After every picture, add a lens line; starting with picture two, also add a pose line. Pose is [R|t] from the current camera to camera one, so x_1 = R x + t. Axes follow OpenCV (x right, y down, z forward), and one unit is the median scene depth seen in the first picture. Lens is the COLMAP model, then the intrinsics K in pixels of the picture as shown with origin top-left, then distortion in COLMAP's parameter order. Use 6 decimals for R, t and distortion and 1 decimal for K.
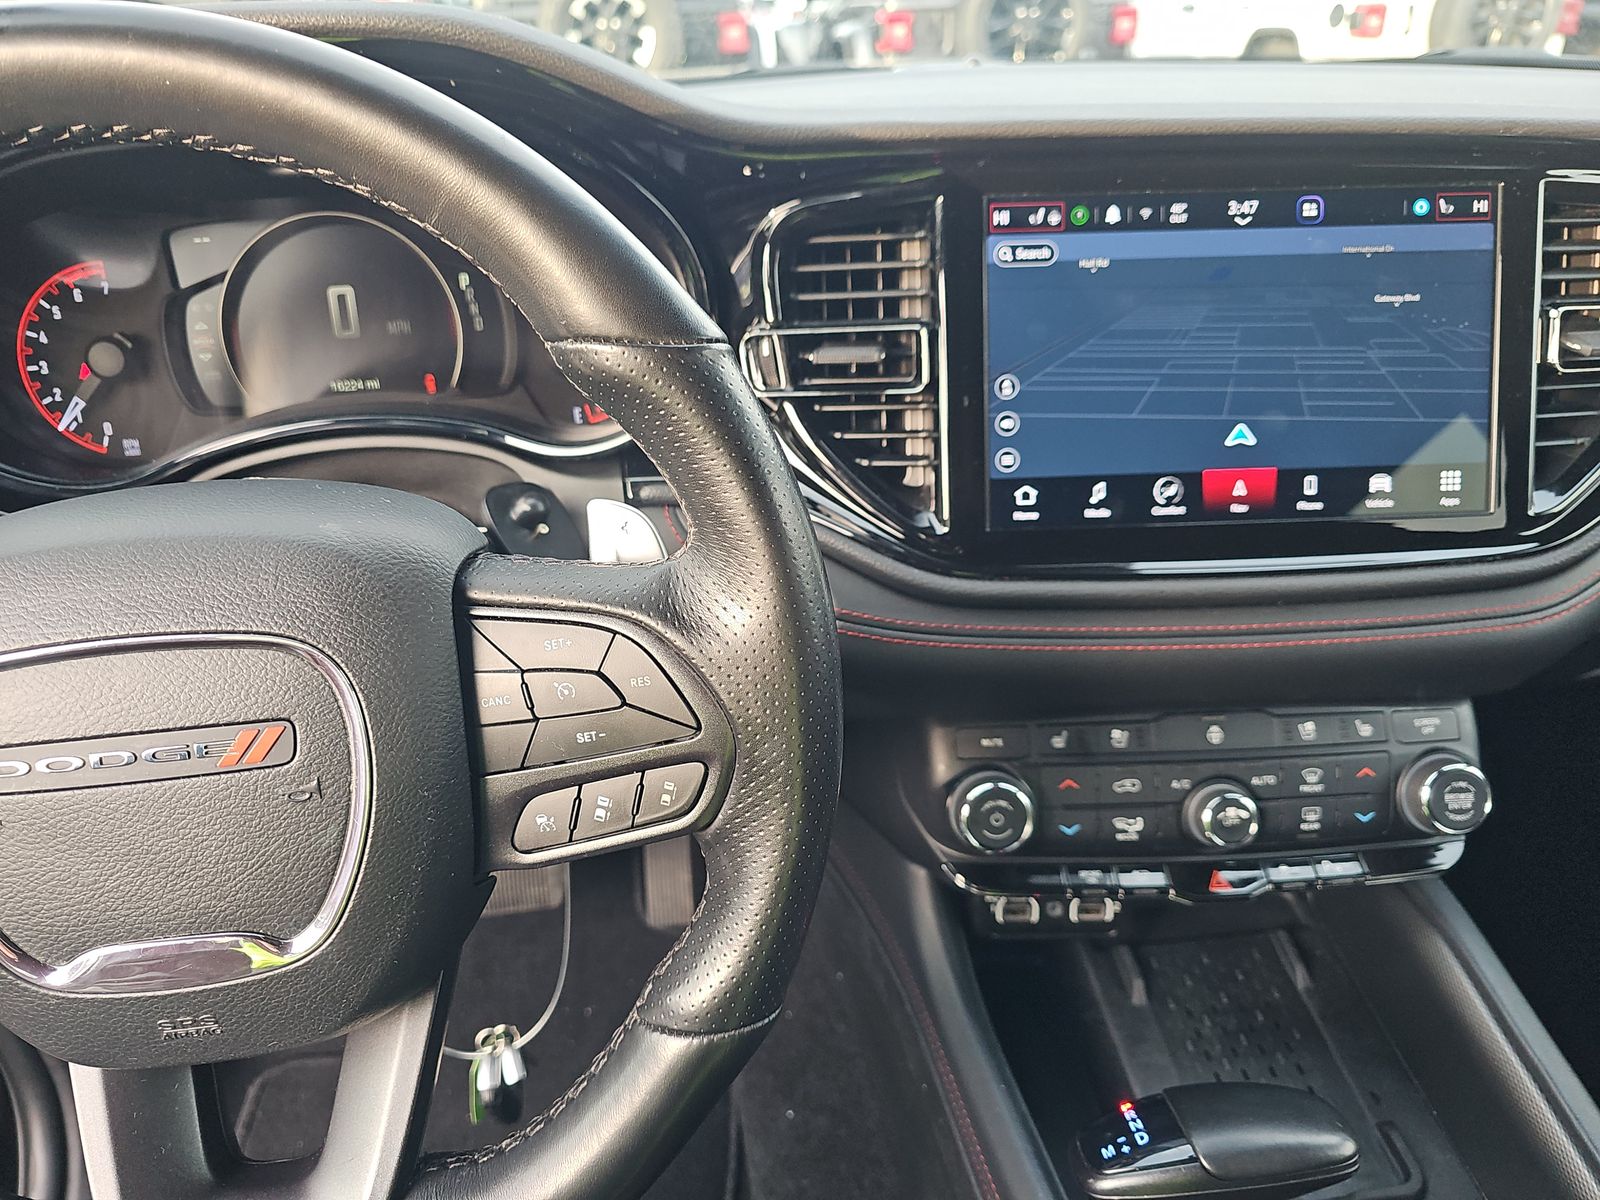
lens RADIAL K [[1040.9, 0, 802.2], [0, 1040.9, 685.9], [0, 0, 1]] dist [0.005697, -0.026130]
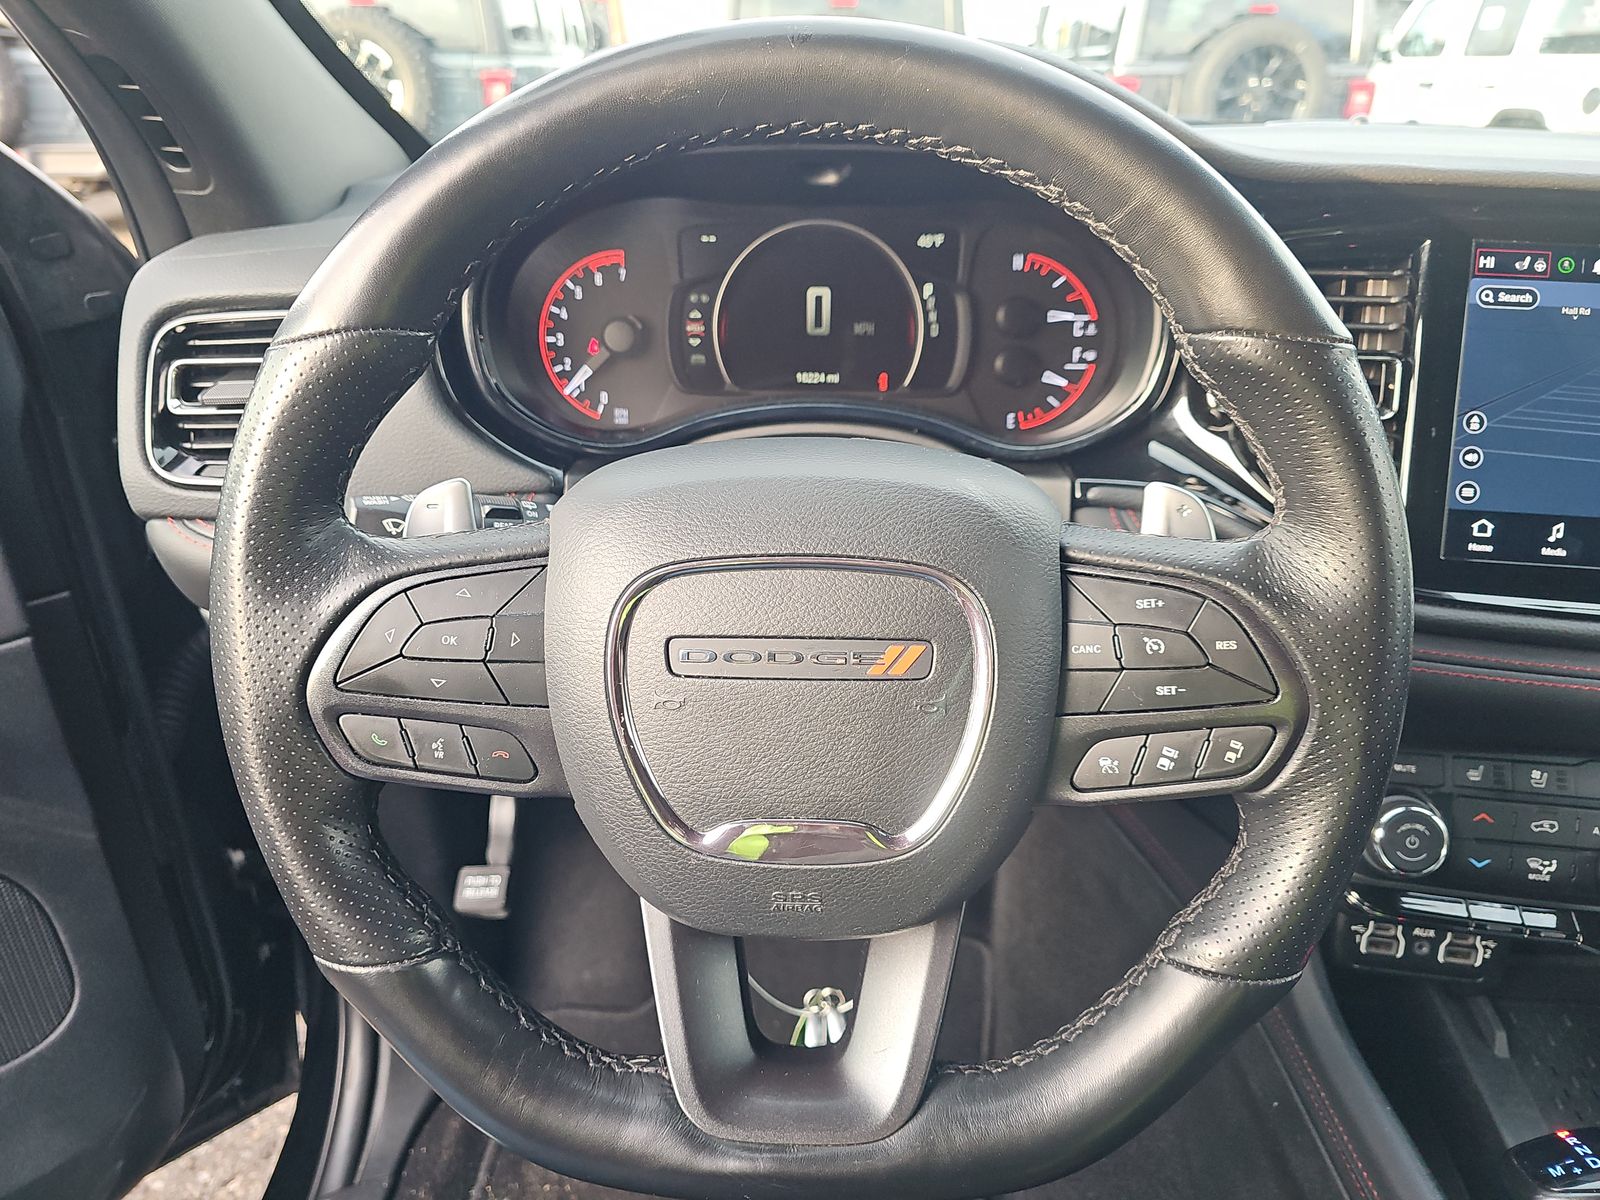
lens RADIAL K [[1040.9, 0, 802.2], [0, 1040.9, 685.9], [0, 0, 1]] dist [0.005697, -0.026130]
pose [[0.984734, 0.111022, -0.134062, -0.288616], [-0.116442, 0.992640, -0.033270, 0.082650], [0.129382, 0.048373, 0.990414, -0.089533]]
